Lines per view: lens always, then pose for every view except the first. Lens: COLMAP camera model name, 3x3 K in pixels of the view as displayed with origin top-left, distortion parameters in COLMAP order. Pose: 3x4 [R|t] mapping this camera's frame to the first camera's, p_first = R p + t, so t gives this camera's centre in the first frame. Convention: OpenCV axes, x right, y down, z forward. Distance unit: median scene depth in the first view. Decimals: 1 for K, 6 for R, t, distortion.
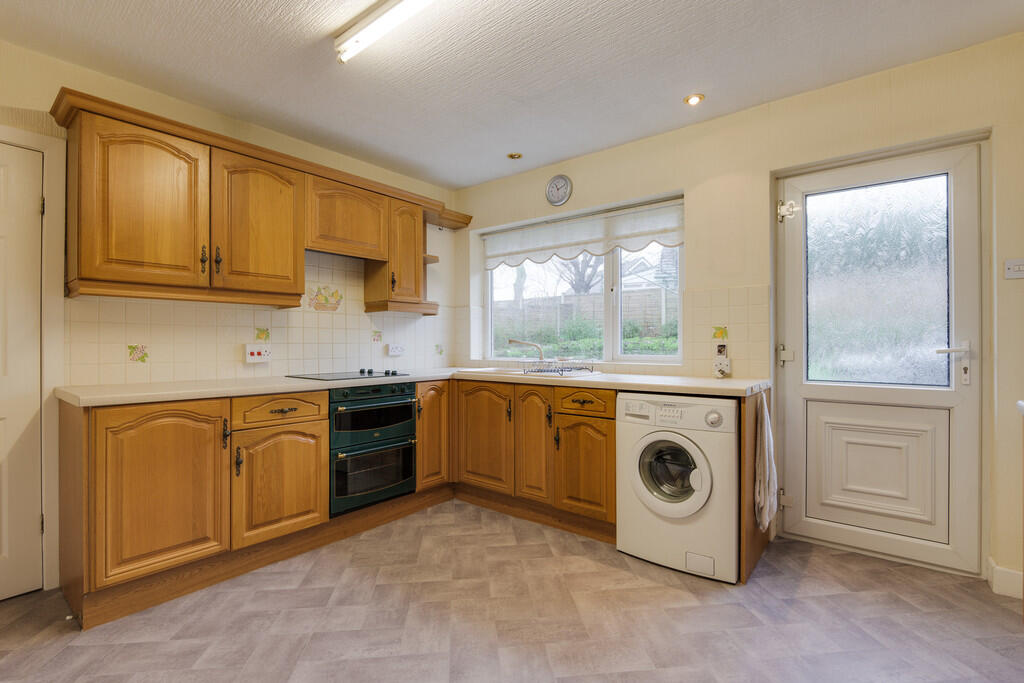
lens RADIAL K [[464.4, 0, 516.6], [0, 464.4, 337.1], [0, 0, 1]] dist [-0.011933, 0.006181]
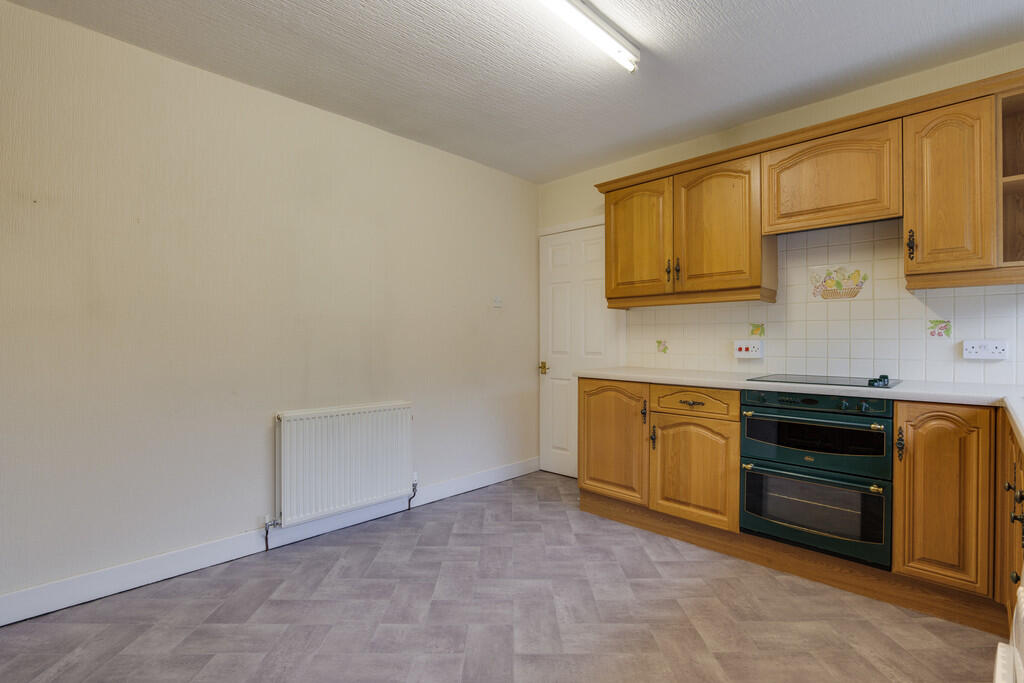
lens RADIAL K [[464.4, 0, 516.8], [0, 464.4, 344.0], [0, 0, 1]] dist [-0.011933, 0.006181]
pose [[-0.073221, 0.005818, -0.997299, 0.539469], [0.010412, 0.999933, 0.005068, 0.014466], [0.997261, -0.010013, -0.073277, 0.638142]]
